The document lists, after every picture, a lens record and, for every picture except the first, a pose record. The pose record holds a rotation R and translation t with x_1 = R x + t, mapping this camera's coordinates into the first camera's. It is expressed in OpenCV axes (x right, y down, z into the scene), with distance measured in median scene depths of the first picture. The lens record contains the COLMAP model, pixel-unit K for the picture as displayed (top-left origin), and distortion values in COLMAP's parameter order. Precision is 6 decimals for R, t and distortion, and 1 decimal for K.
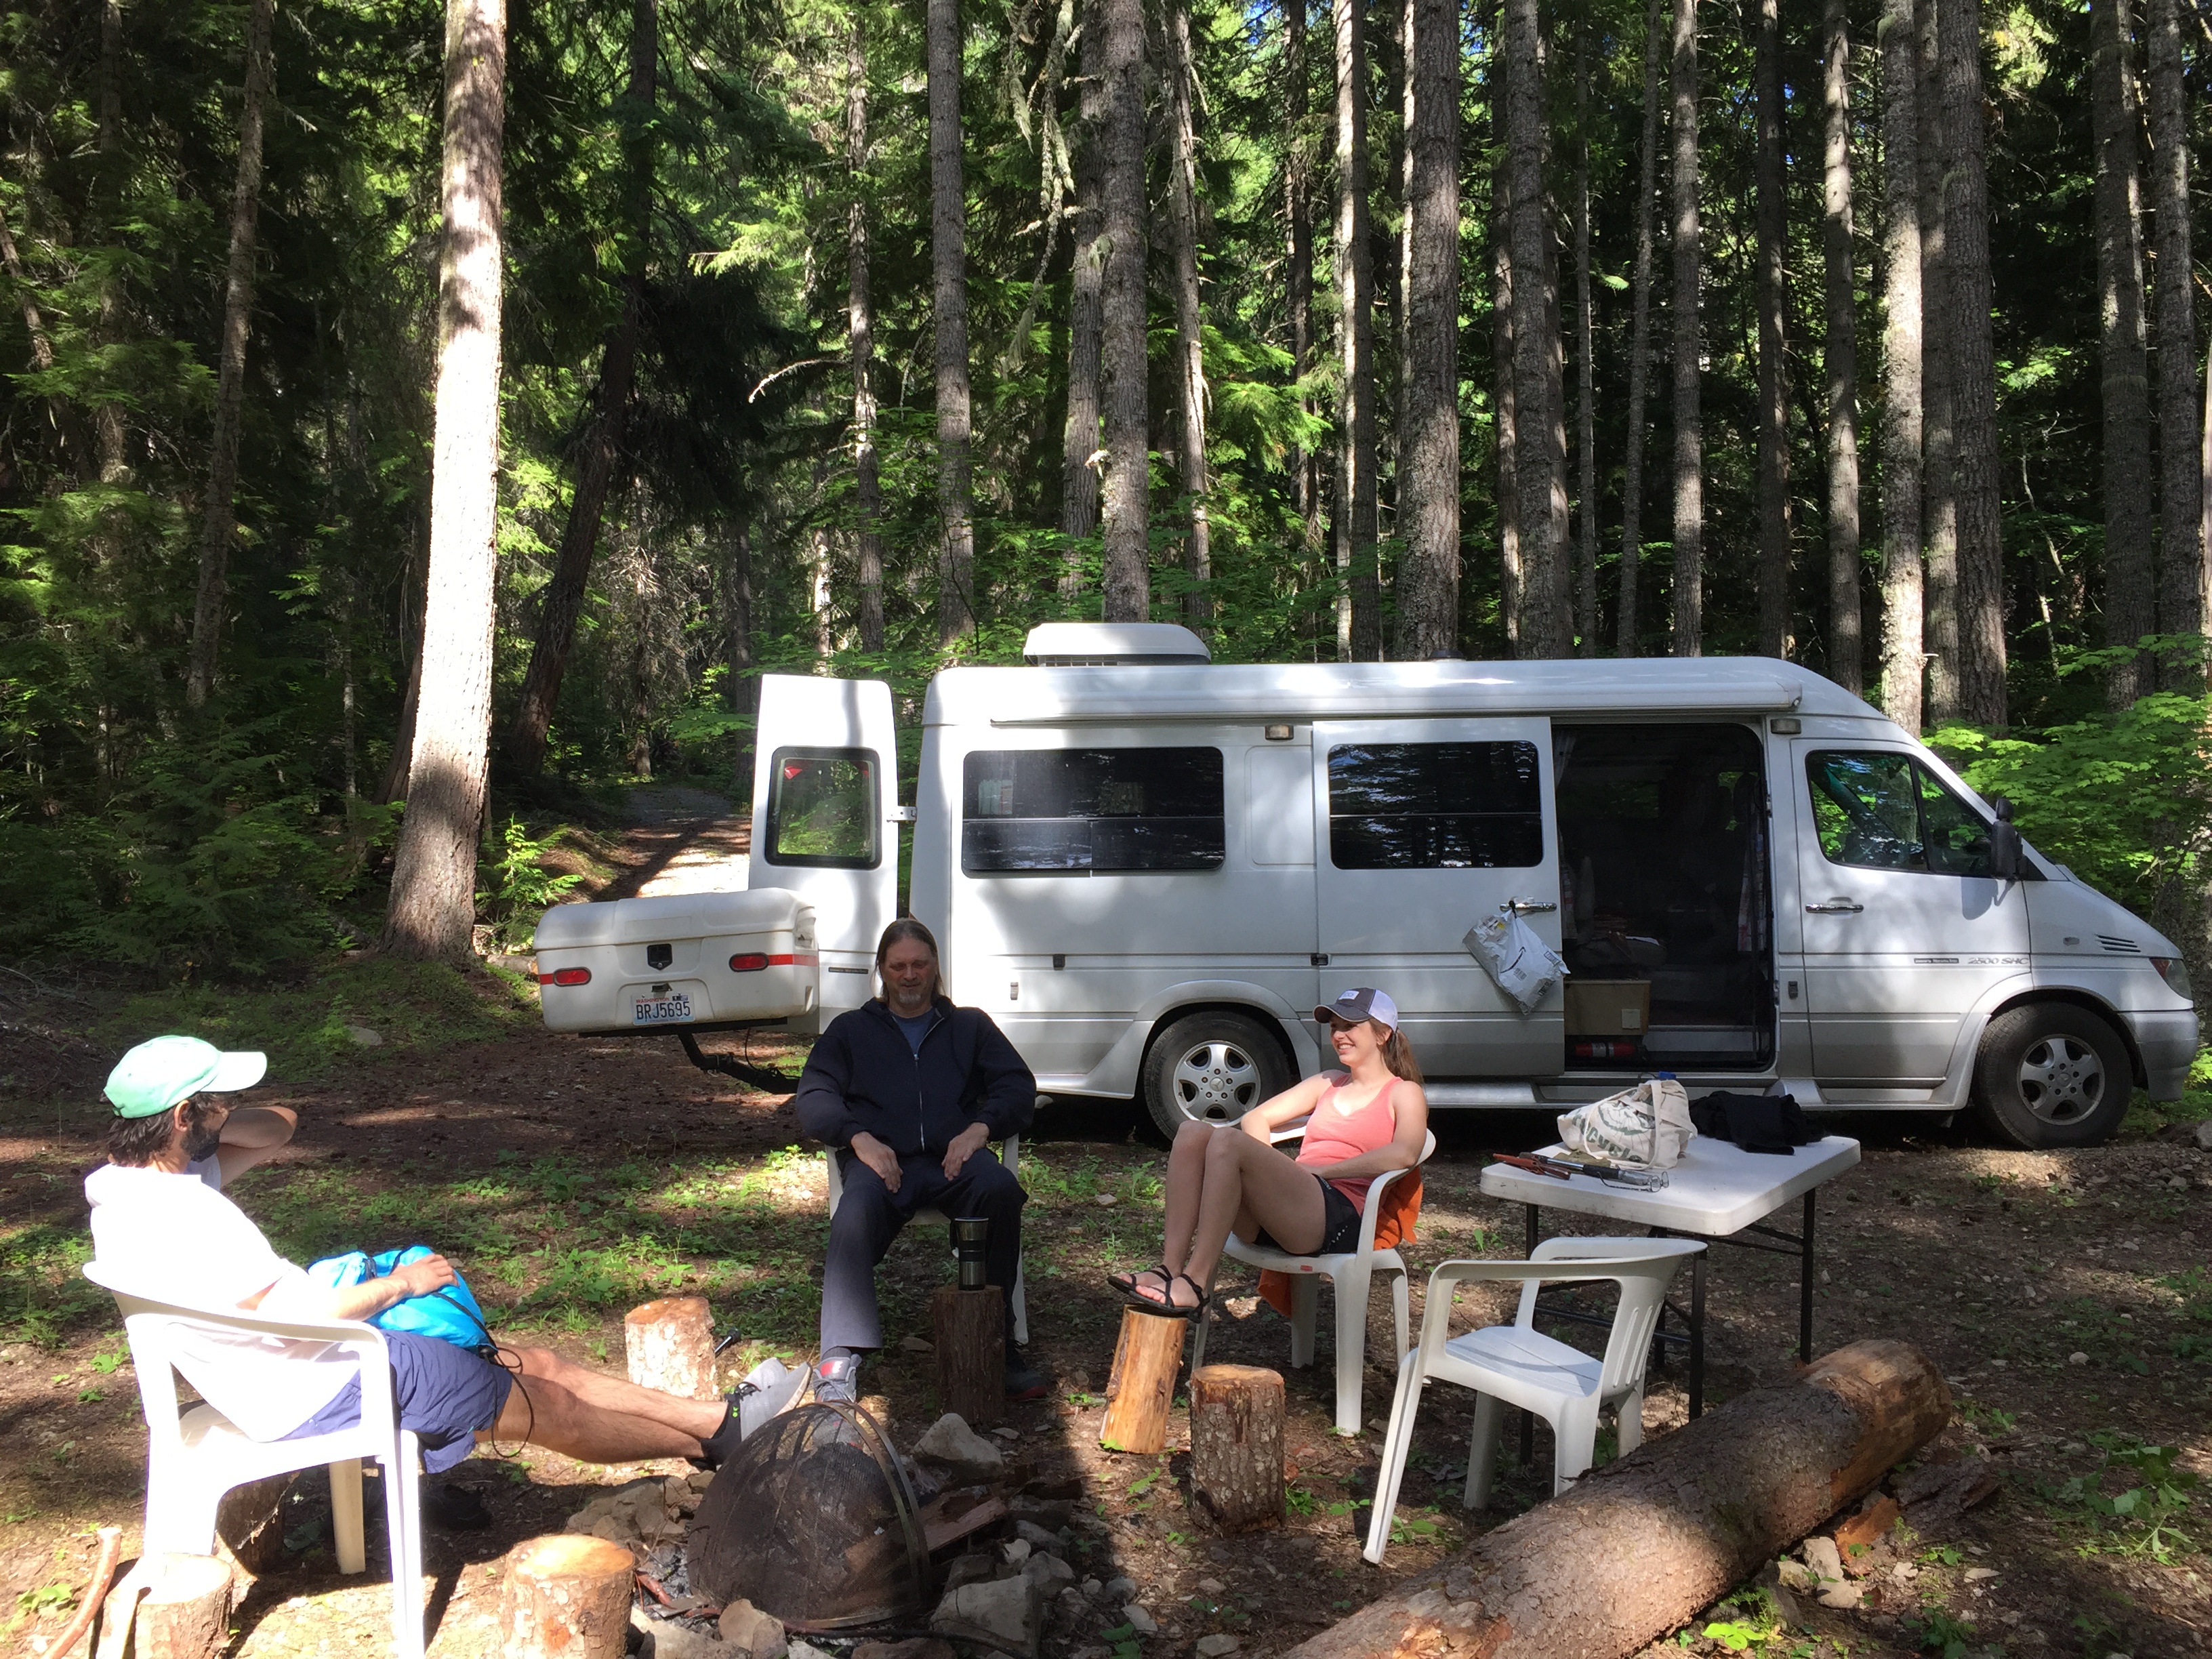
lens RADIAL K [[1924.8, 0, 1113.1], [0, 1924.8, 836.0], [0, 0, 1]] dist [0.095575, -0.122217]
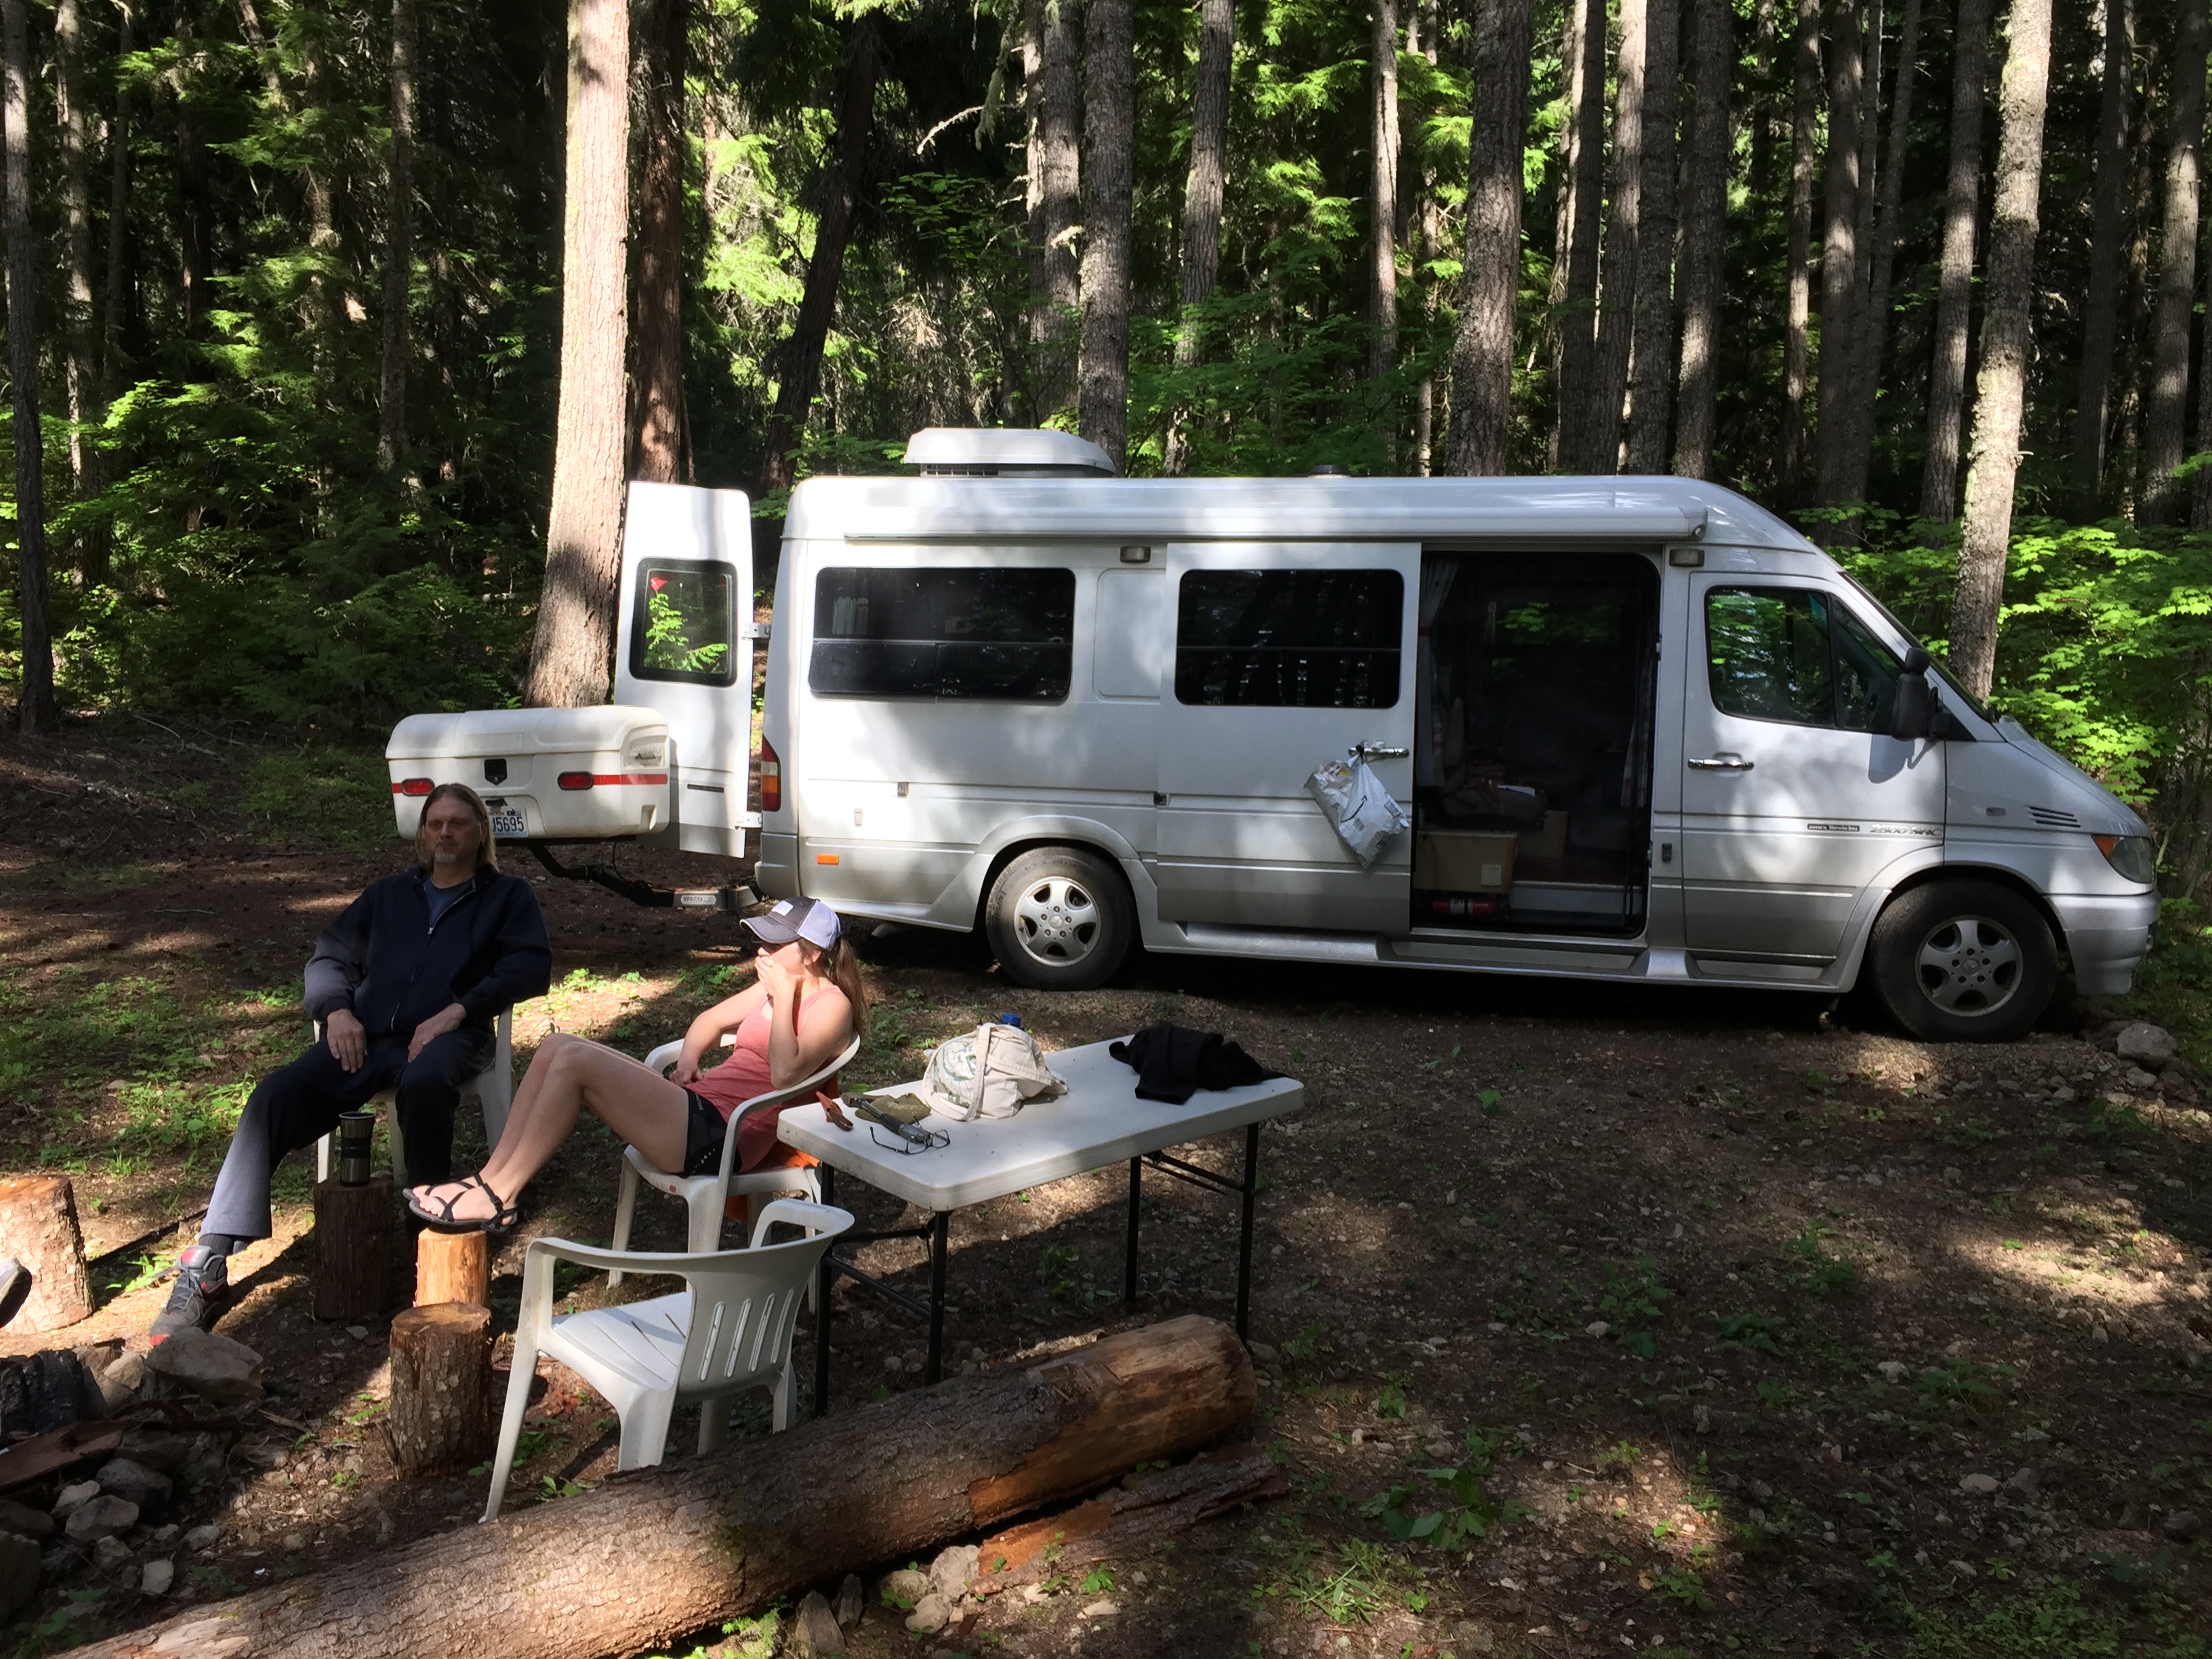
lens RADIAL K [[1924.8, 0, 1102.2], [0, 1924.8, 836.9], [0, 0, 1]] dist [0.095575, -0.122217]
pose [[0.982074, 0.044943, -0.183061, 0.249777], [-0.020532, 0.990887, 0.133124, -0.042313], [0.187376, -0.126979, 0.974047, 0.067930]]
